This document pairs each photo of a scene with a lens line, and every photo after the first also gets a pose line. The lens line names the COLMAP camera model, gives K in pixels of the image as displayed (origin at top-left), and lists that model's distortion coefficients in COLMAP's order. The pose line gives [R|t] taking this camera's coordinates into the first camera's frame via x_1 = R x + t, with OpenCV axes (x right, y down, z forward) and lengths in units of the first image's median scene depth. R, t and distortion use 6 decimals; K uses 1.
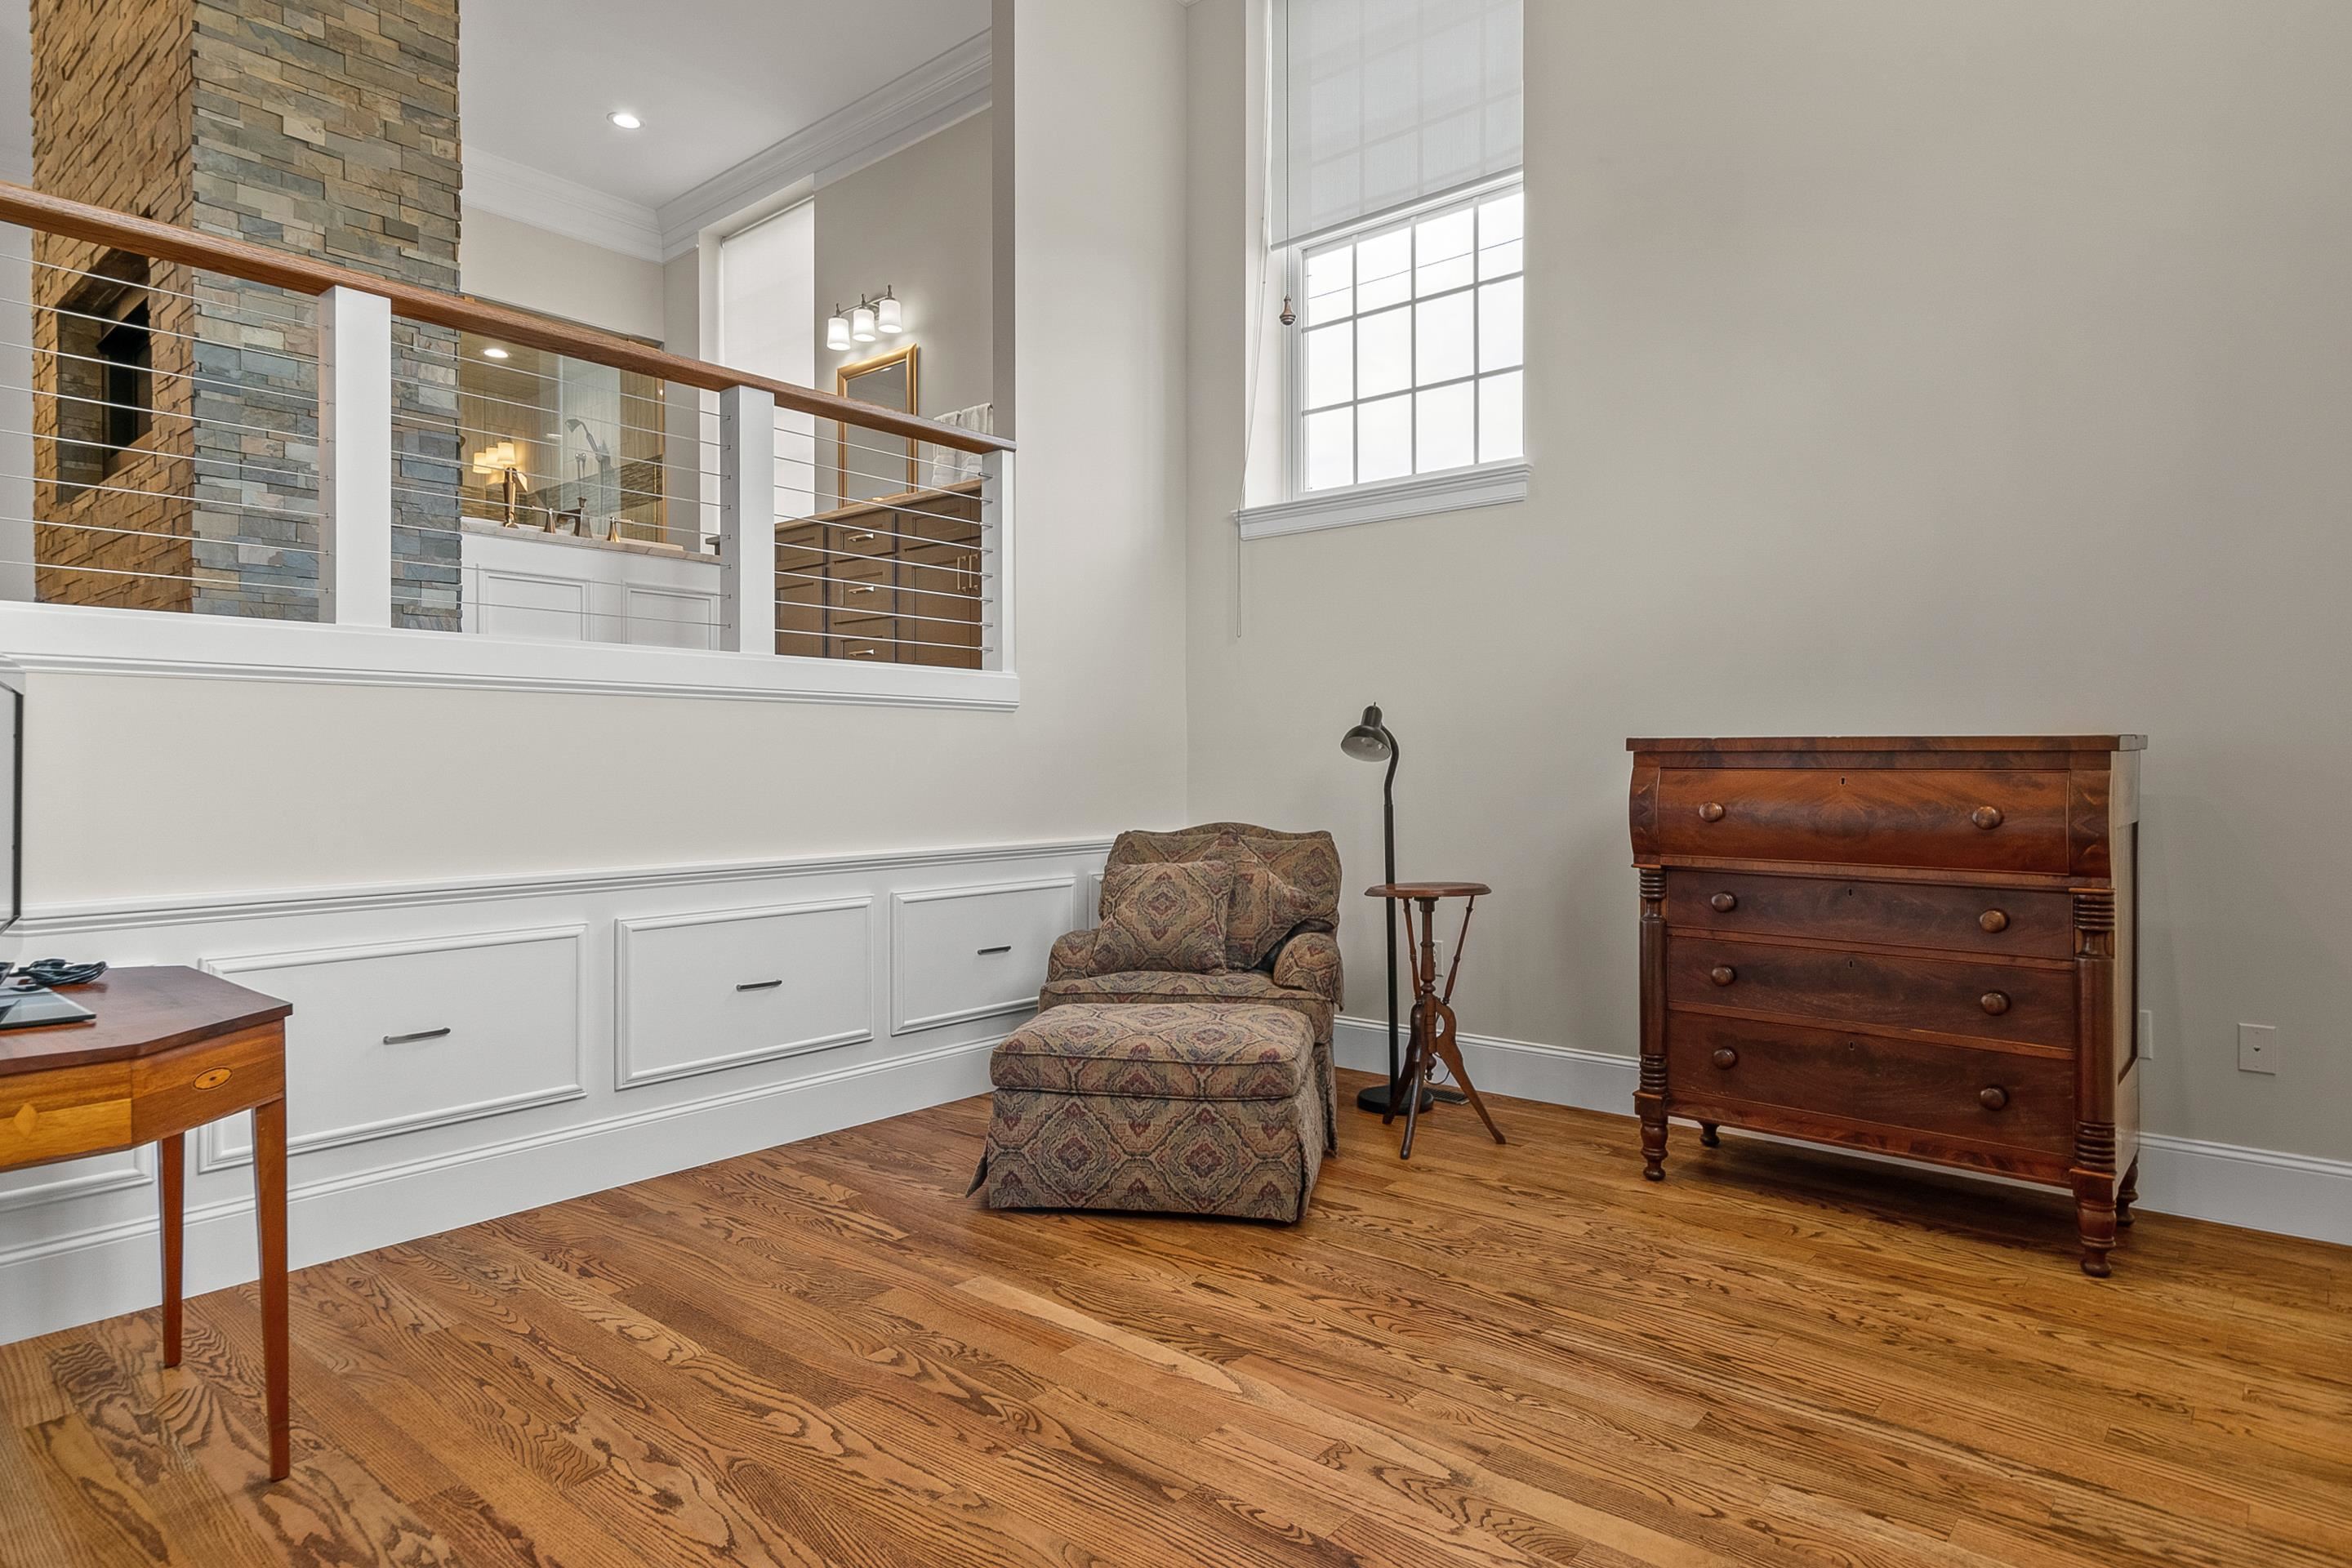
lens RADIAL K [[1324.5, 0, 1191.2], [0, 1324.5, 740.2], [0, 0, 1]] dist [-0.004820, 0.005298]
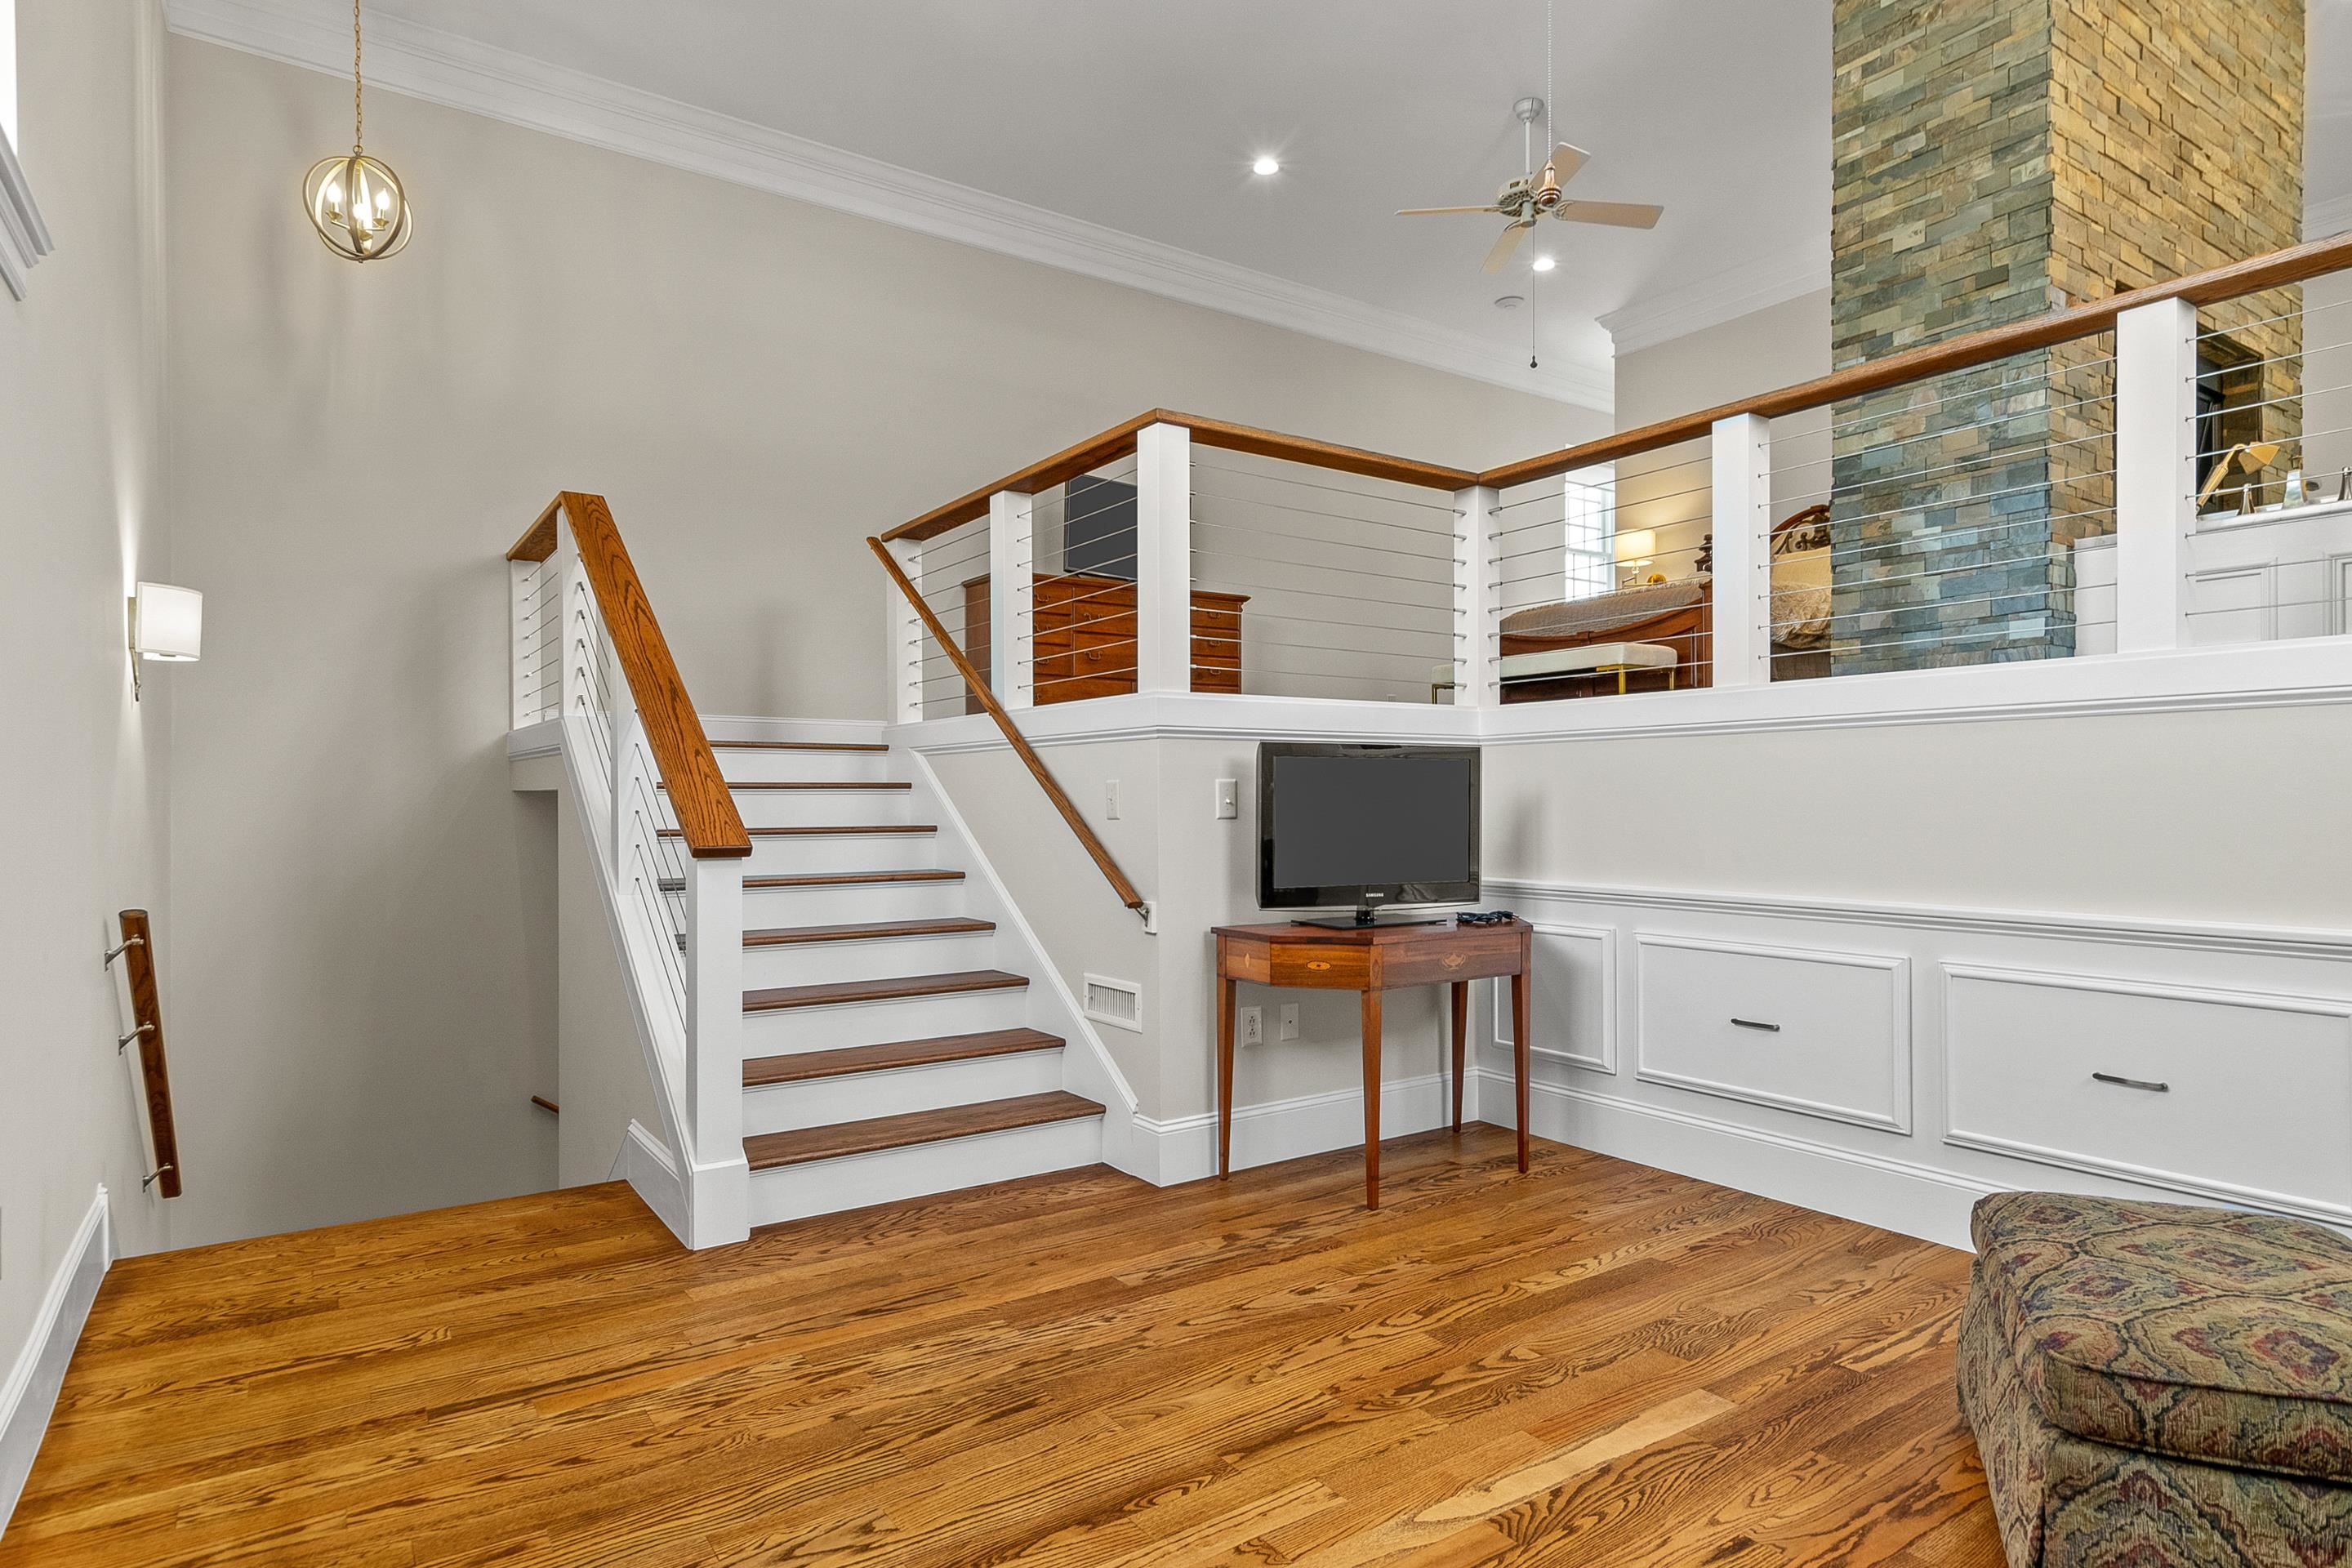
lens RADIAL K [[1324.5, 0, 1186.6], [0, 1324.5, 776.8], [0, 0, 1]] dist [-0.004820, 0.005298]
pose [[-0.274248, -0.011240, -0.961593, 0.745047], [0.017474, 0.999708, -0.016669, 0.012499], [0.961500, -0.021374, -0.273972, 0.892058]]
